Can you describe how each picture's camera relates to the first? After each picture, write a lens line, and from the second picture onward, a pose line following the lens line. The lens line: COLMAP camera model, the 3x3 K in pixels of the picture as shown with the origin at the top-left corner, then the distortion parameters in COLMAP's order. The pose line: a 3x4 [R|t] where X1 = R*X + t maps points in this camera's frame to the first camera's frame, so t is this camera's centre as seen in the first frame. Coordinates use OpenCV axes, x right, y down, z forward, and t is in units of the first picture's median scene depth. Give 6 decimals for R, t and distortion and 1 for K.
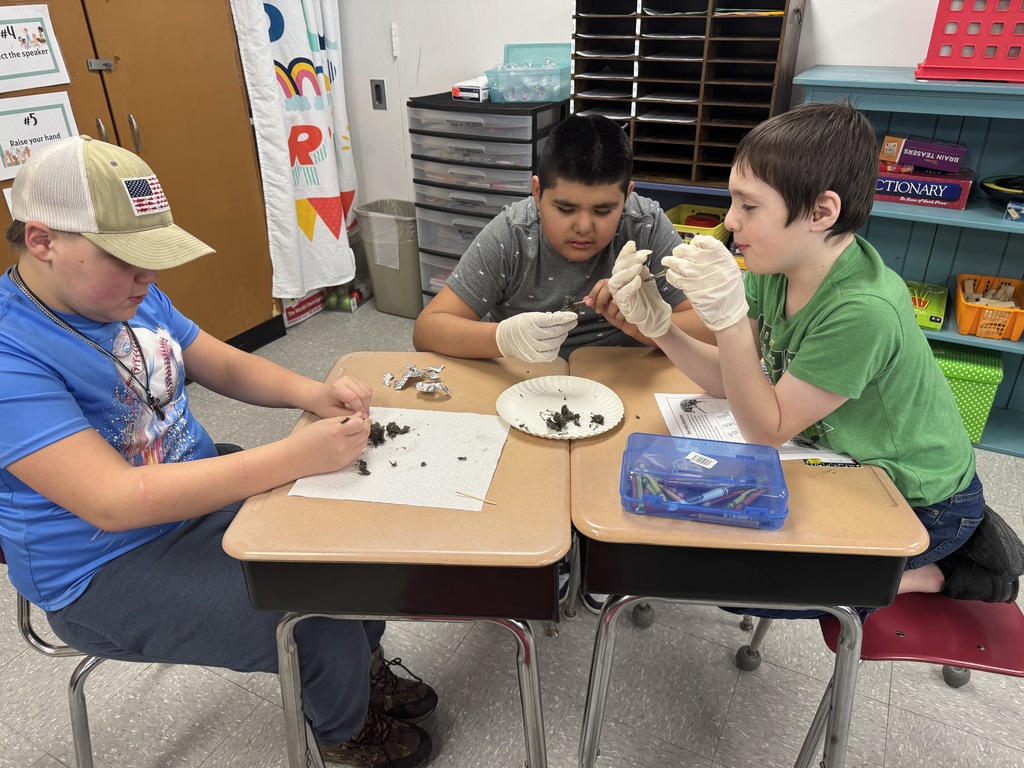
lens RADIAL K [[729.3, 0, 506.6], [0, 729.3, 389.3], [0, 0, 1]] dist [-0.009020, -0.008779]
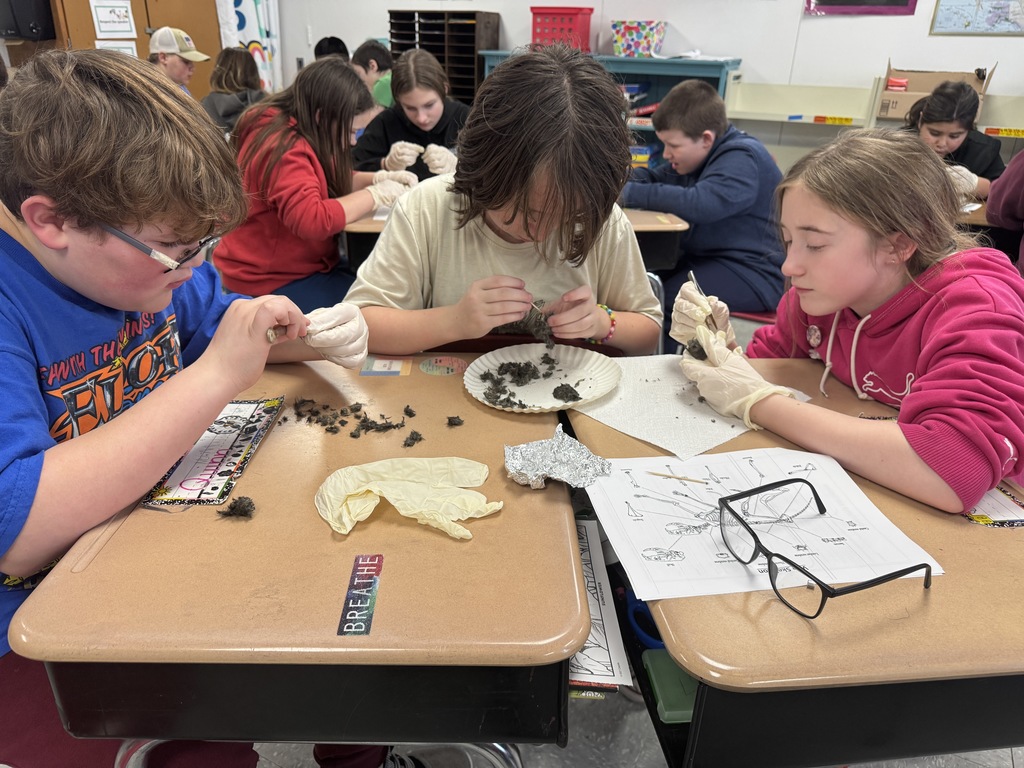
lens RADIAL K [[729.3, 0, 515.0], [0, 729.3, 376.7], [0, 0, 1]] dist [-0.009020, -0.008779]
pose [[0.998200, 0.028386, 0.052824, 0.304858], [-0.024913, 0.997556, -0.065287, 0.501573], [-0.054548, 0.063853, 0.996467, -0.818430]]
